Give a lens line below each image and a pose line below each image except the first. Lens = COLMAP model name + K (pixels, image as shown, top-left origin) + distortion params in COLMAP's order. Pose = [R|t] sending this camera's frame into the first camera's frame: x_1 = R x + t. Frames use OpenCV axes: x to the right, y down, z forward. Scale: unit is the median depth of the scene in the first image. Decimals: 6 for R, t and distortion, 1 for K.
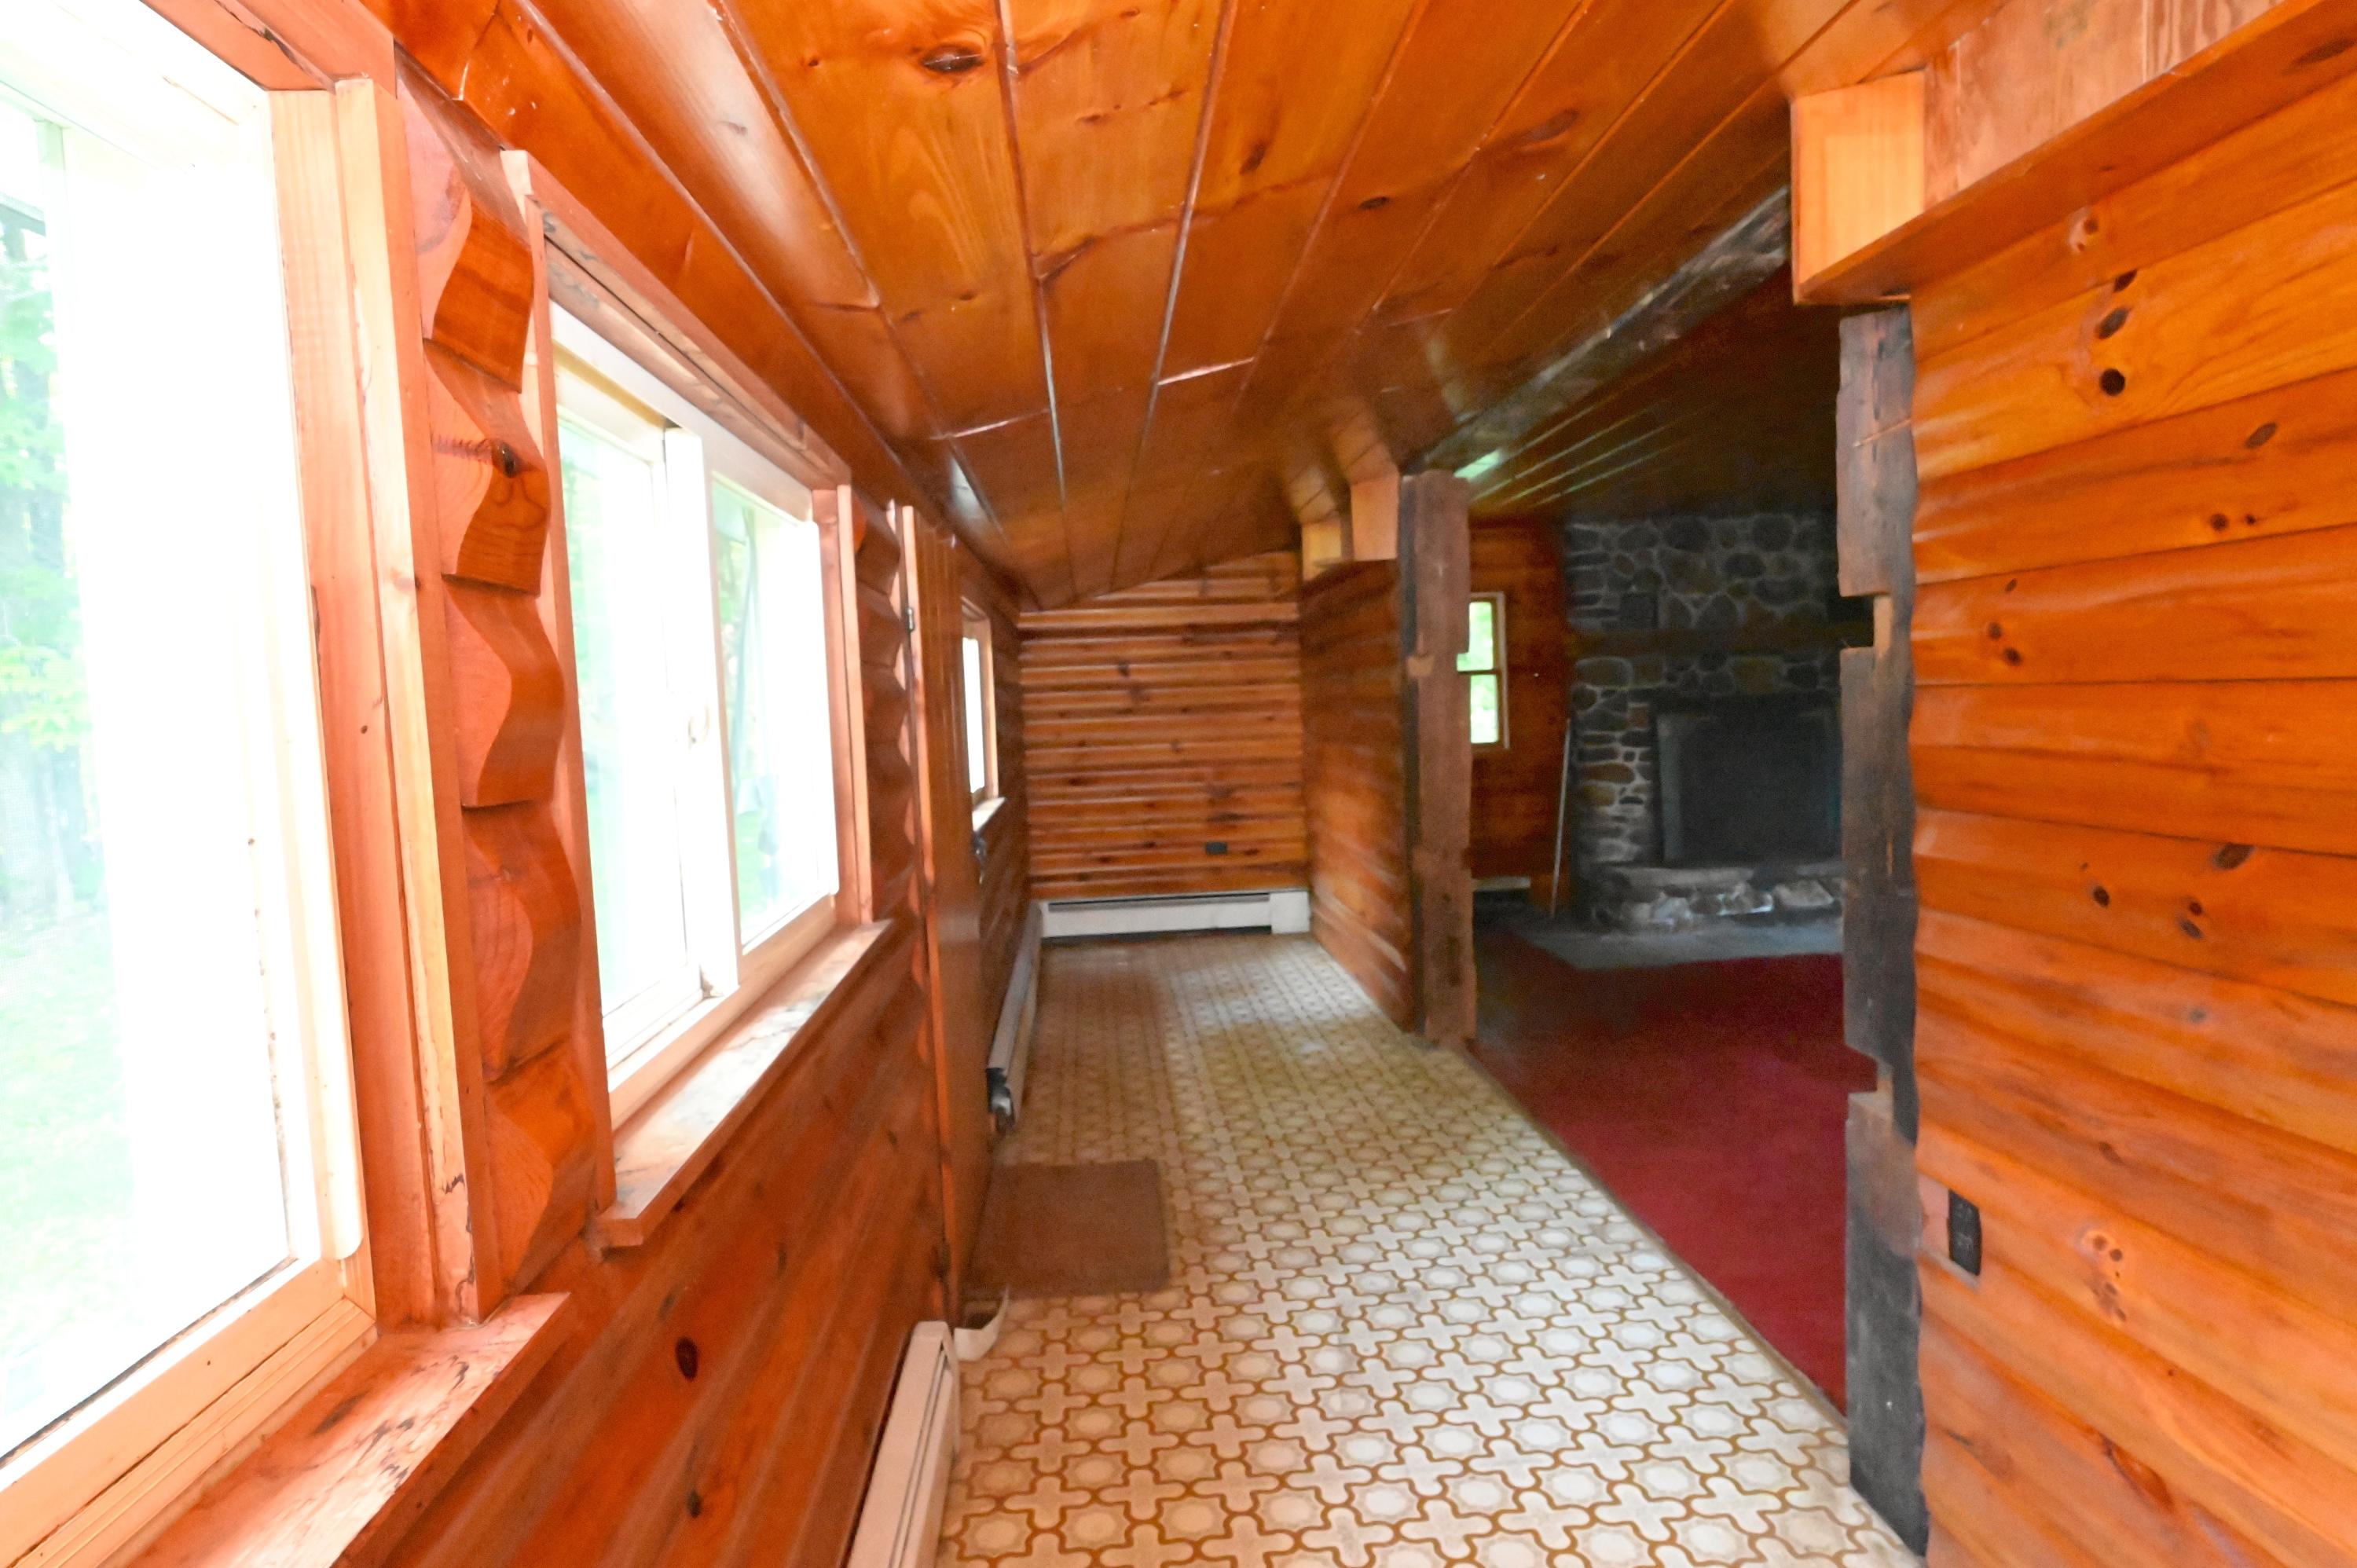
lens RADIAL K [[1328.1, 0, 1178.5], [0, 1328.1, 784.0], [0, 0, 1]] dist [0.001688, 0.000176]
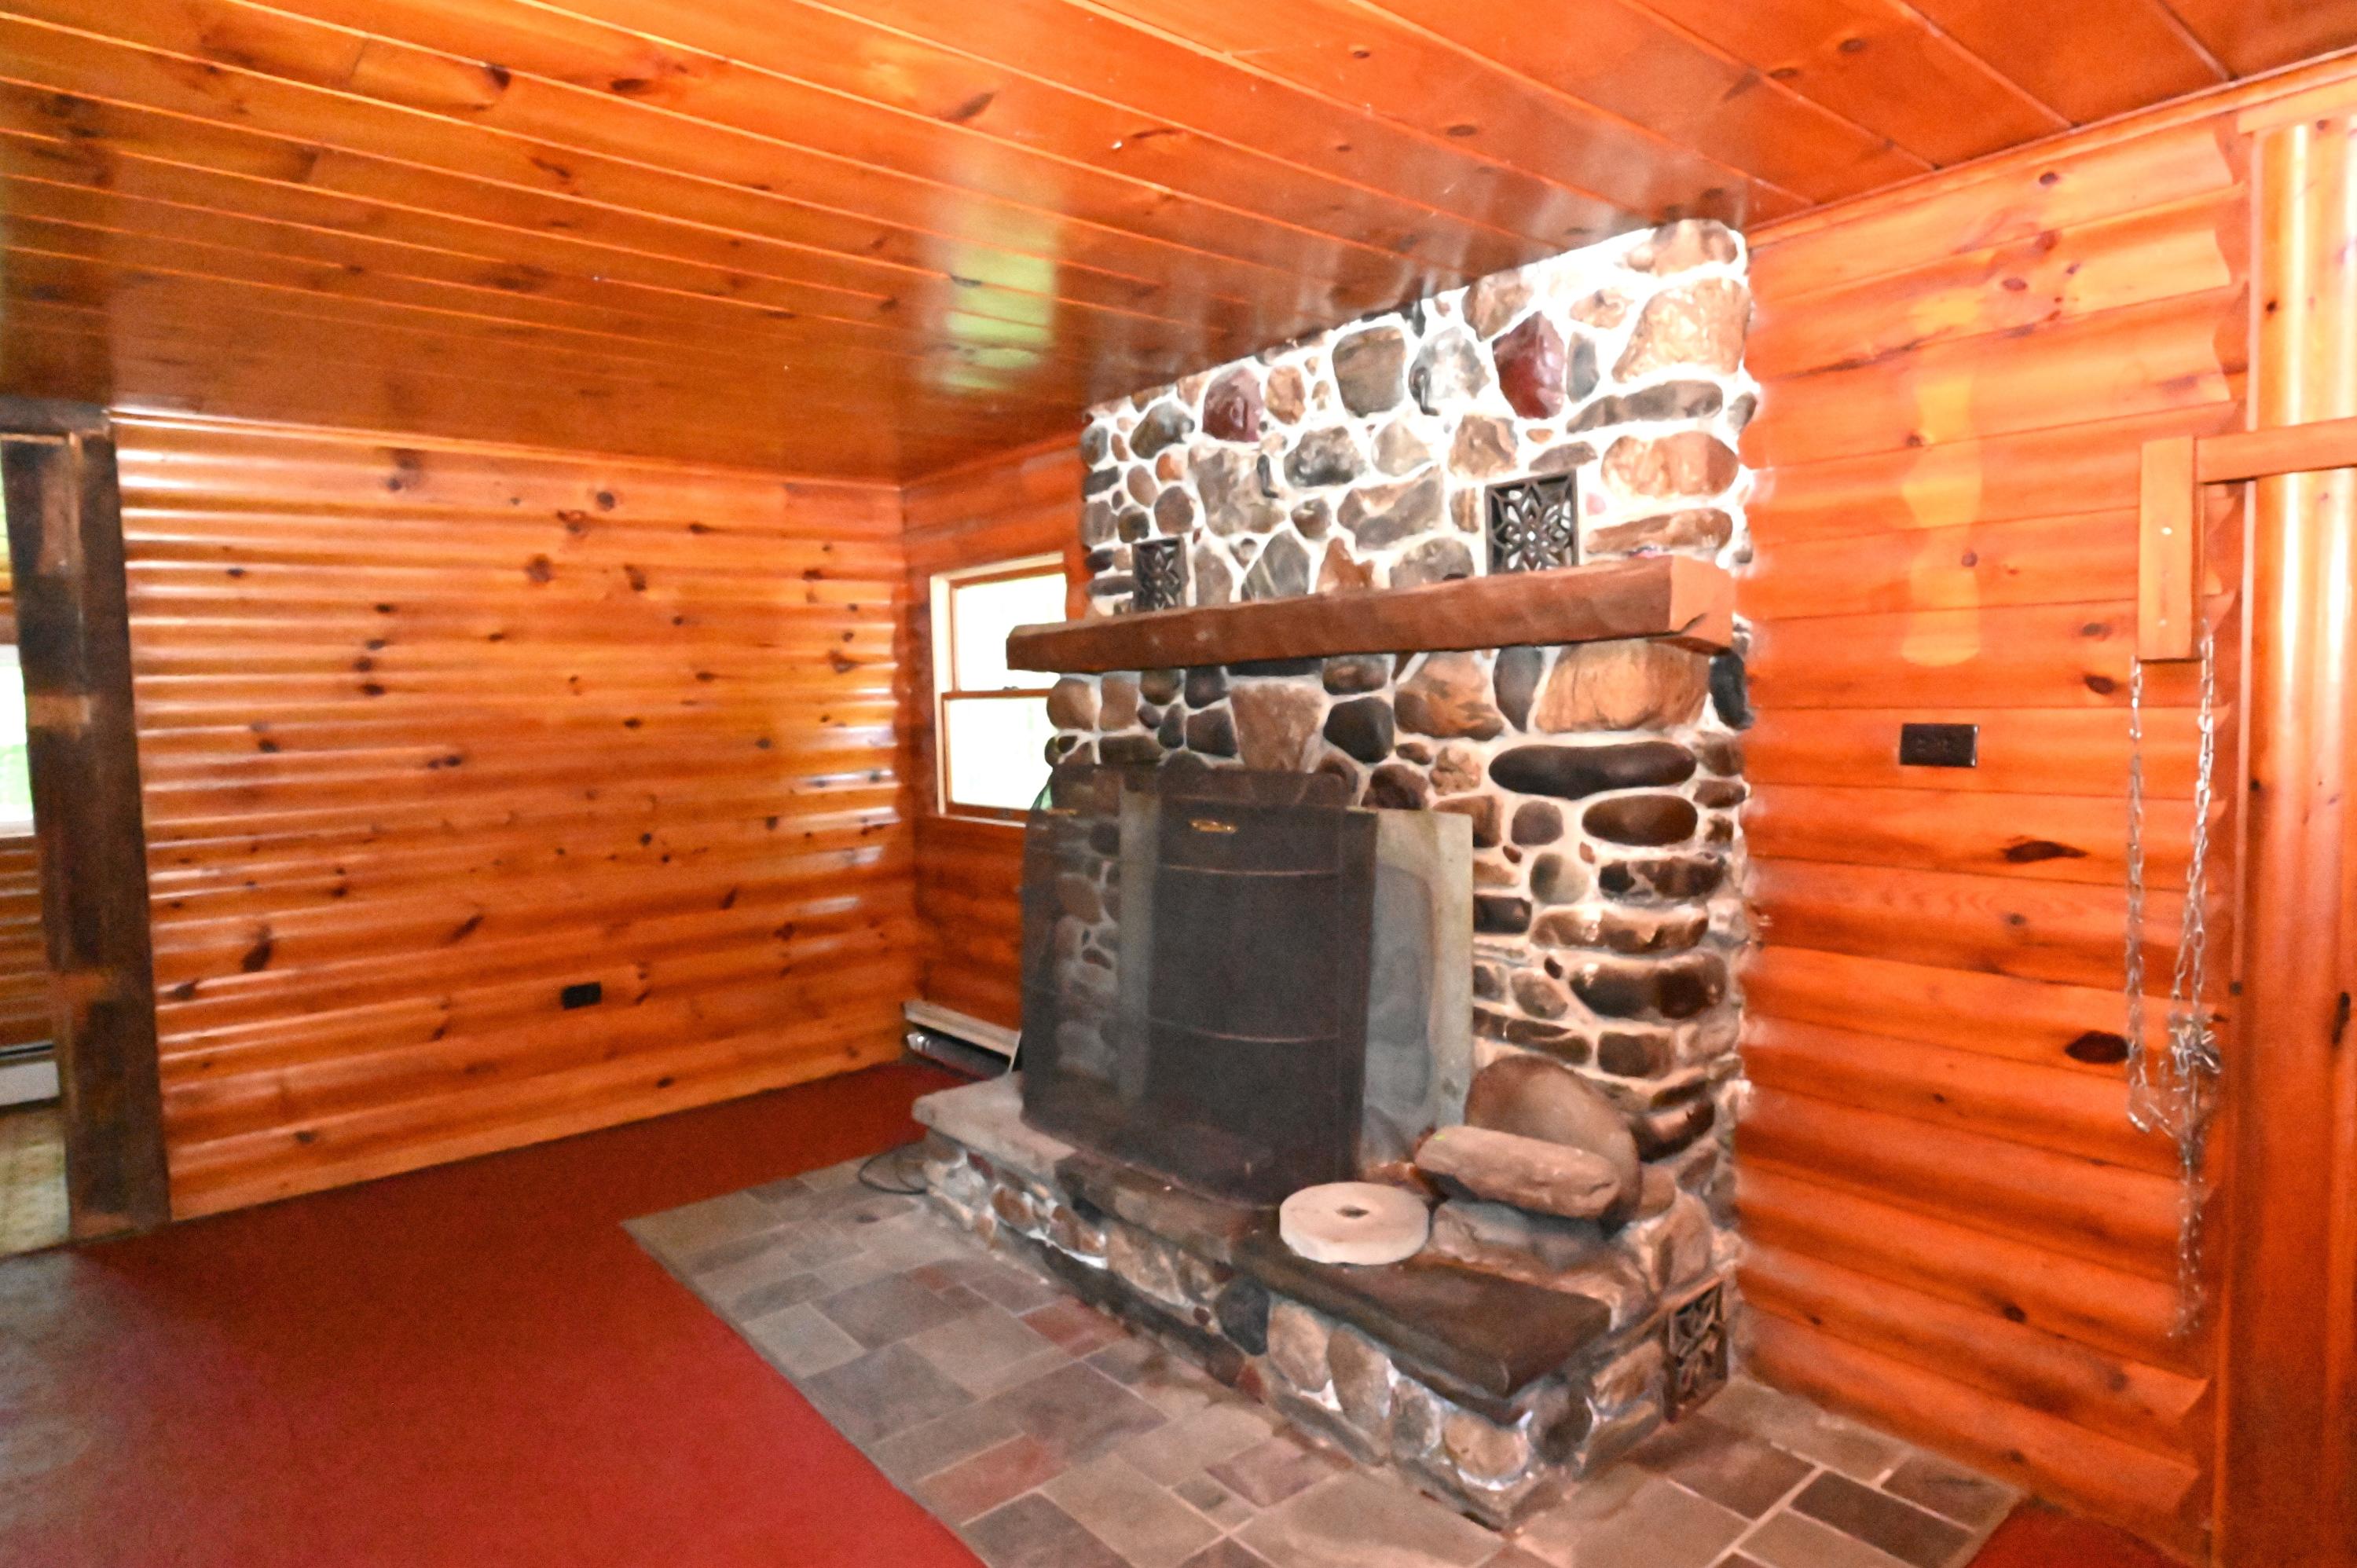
lens RADIAL K [[1328.1, 0, 1178.5], [0, 1328.1, 784.0], [0, 0, 1]] dist [0.001688, 0.000176]
pose [[0.594405, 0.082125, -0.799961, 0.749418], [-0.054636, 0.996597, 0.061715, -0.085376], [0.802308, 0.007023, 0.596869, 0.716264]]
